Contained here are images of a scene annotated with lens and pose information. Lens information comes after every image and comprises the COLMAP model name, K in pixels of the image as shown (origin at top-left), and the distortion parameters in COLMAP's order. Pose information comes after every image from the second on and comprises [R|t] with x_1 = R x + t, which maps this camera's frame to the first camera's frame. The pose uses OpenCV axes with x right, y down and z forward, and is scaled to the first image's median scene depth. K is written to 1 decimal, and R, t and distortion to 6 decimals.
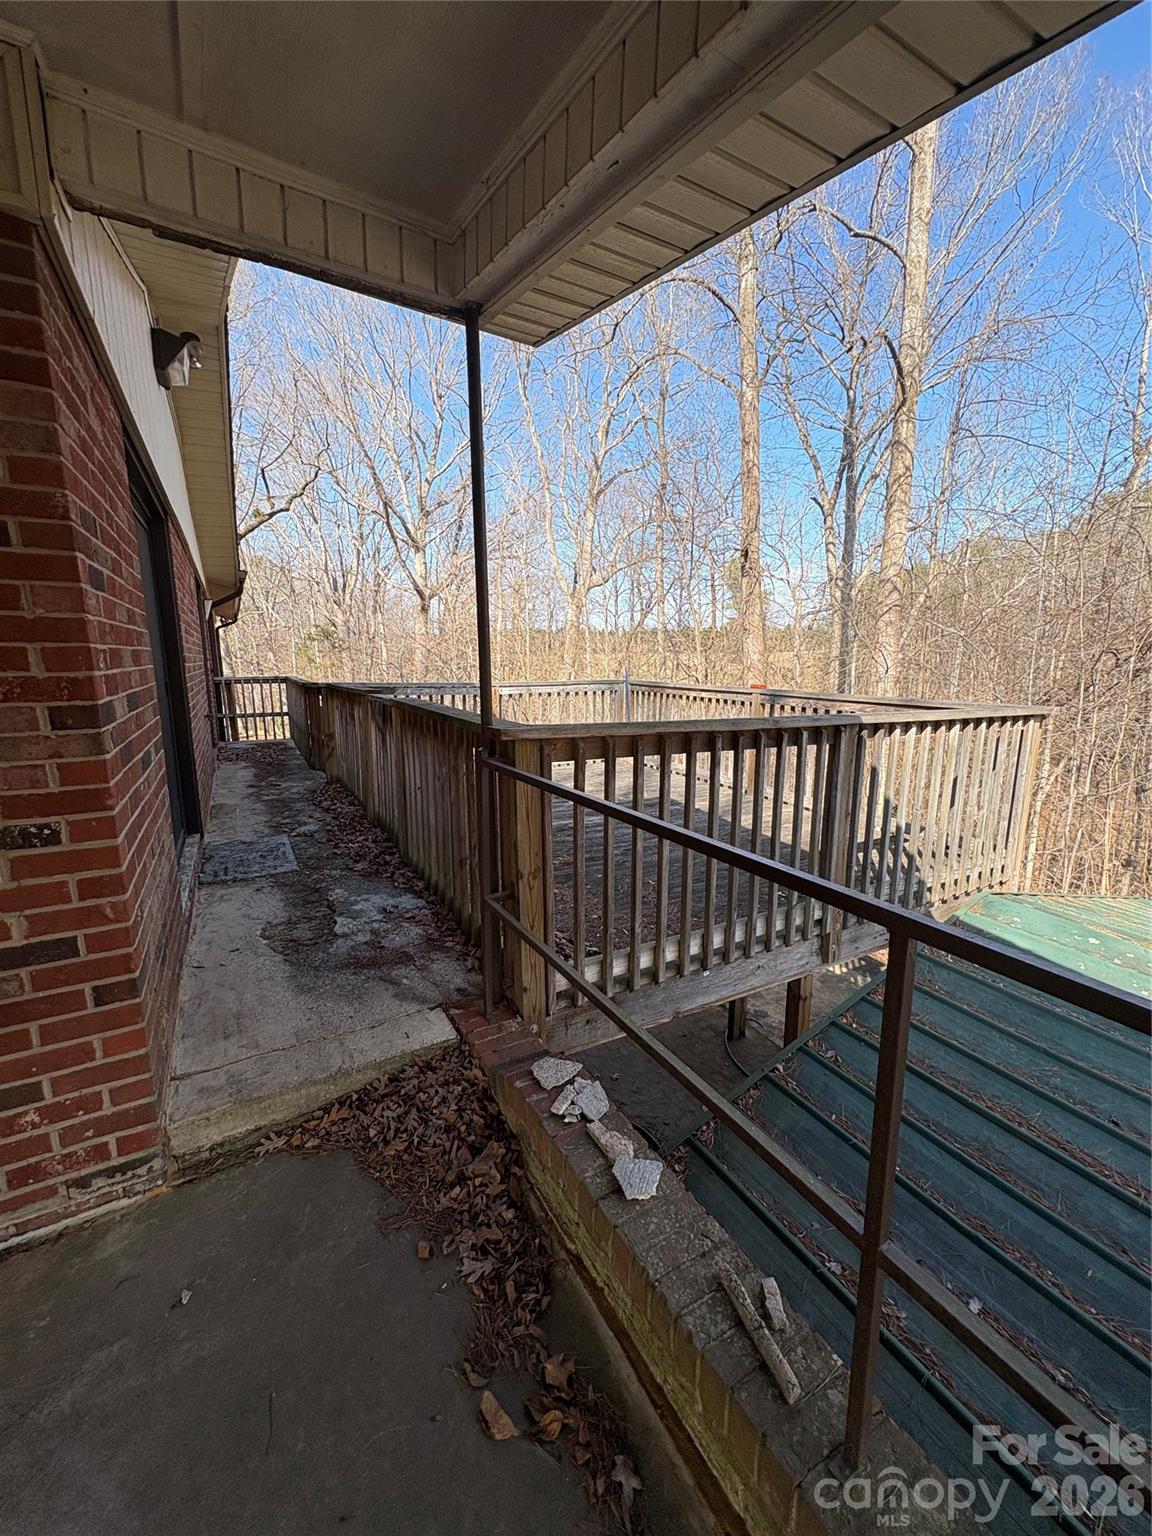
lens RADIAL K [[612.4, 0, 576.6], [0, 612.4, 767.9], [0, 0, 1]] dist [0.001146, -0.000118]
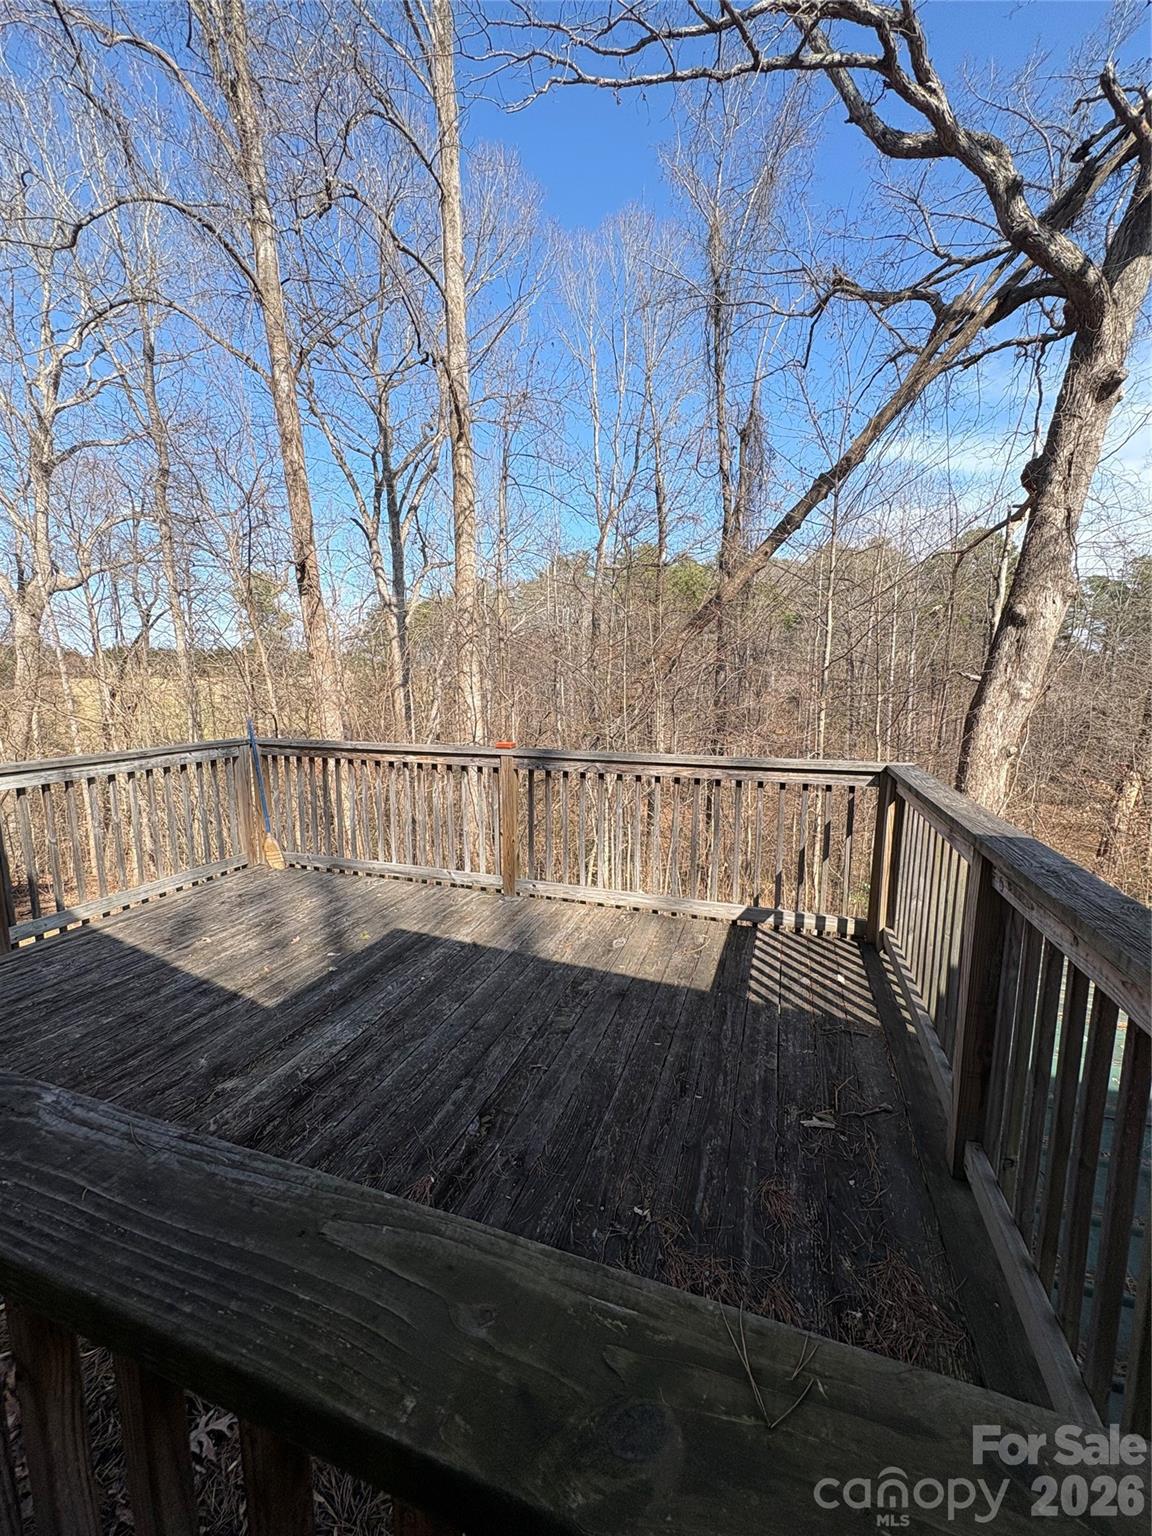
lens RADIAL K [[612.4, 0, 576.0], [0, 612.4, 766.8], [0, 0, 1]] dist [0.001146, -0.000118]
pose [[0.741045, -0.098758, 0.664152, -0.039353], [0.125017, 0.992122, 0.008035, -0.032943], [-0.659714, 0.077076, 0.747554, 0.129184]]
